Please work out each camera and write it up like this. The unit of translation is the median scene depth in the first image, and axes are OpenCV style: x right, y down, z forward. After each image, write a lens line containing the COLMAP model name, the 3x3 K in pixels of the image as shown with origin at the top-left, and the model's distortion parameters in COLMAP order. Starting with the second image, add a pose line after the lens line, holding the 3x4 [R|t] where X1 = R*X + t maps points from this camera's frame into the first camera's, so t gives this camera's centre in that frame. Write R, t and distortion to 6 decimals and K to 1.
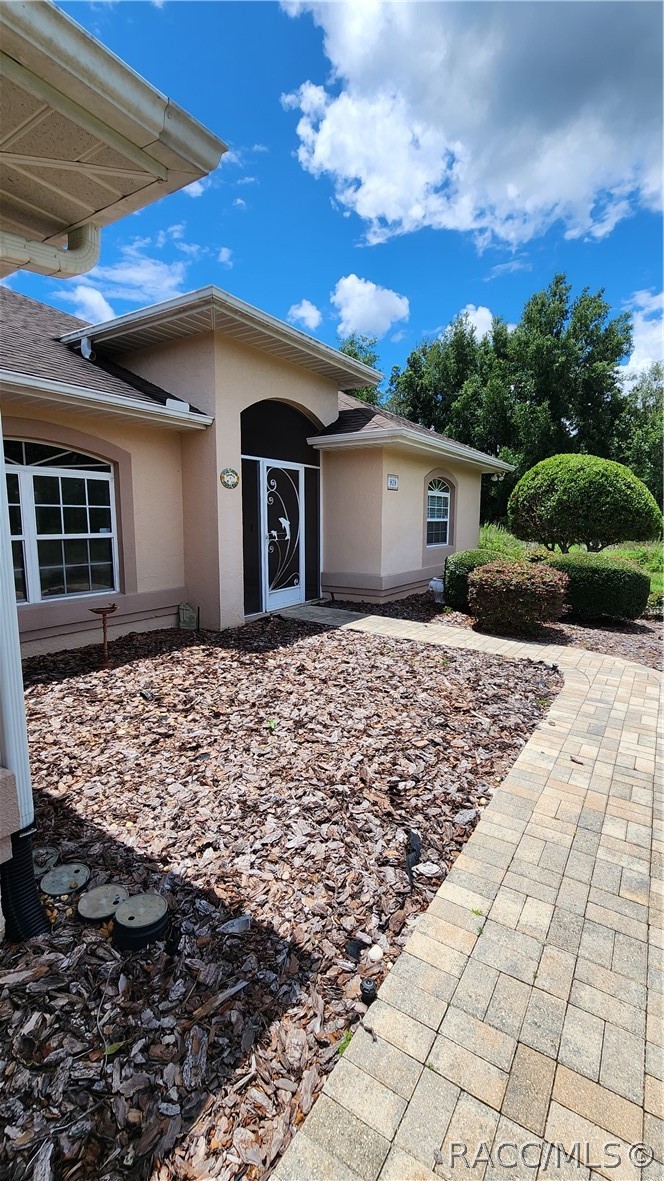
lens RADIAL K [[499.8, 0, 329.6], [0, 499.8, 567.0], [0, 0, 1]] dist [-0.025340, 0.000020]
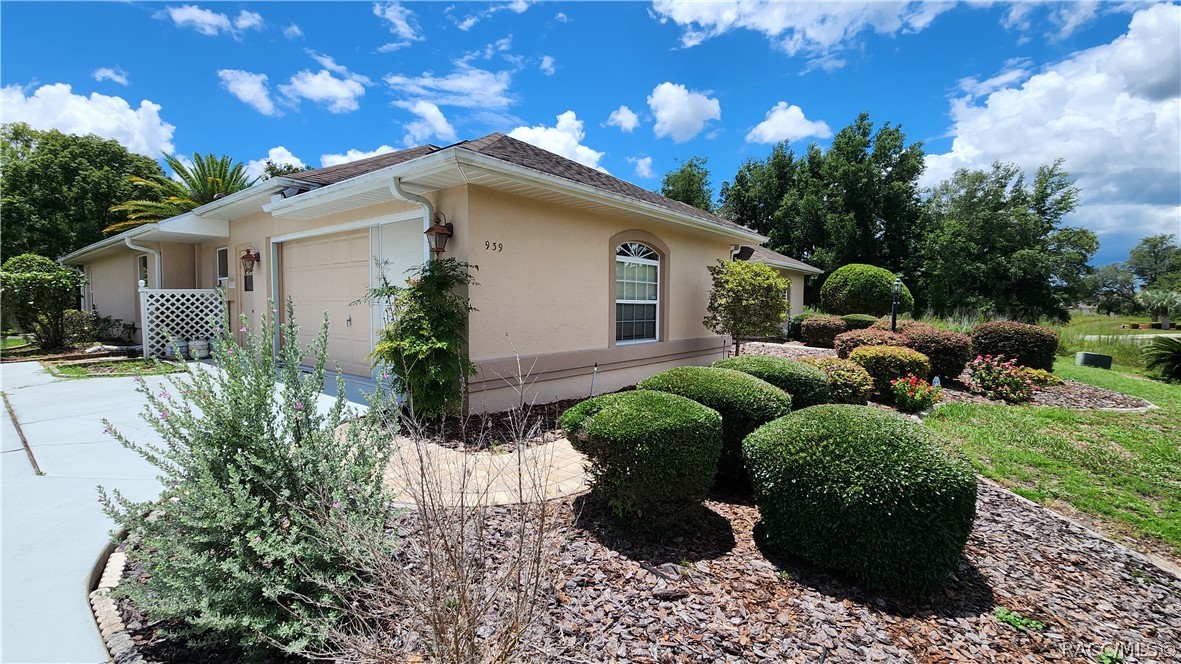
lens RADIAL K [[482.5, 0, 588.0], [0, 482.5, 331.3], [0, 0, 1]] dist [0.000392, 0.000091]
pose [[0.993823, 0.006425, -0.110787, -0.082707], [-0.011701, 0.998824, -0.047040, 0.031440], [0.110355, 0.048045, 0.992730, -0.240886]]
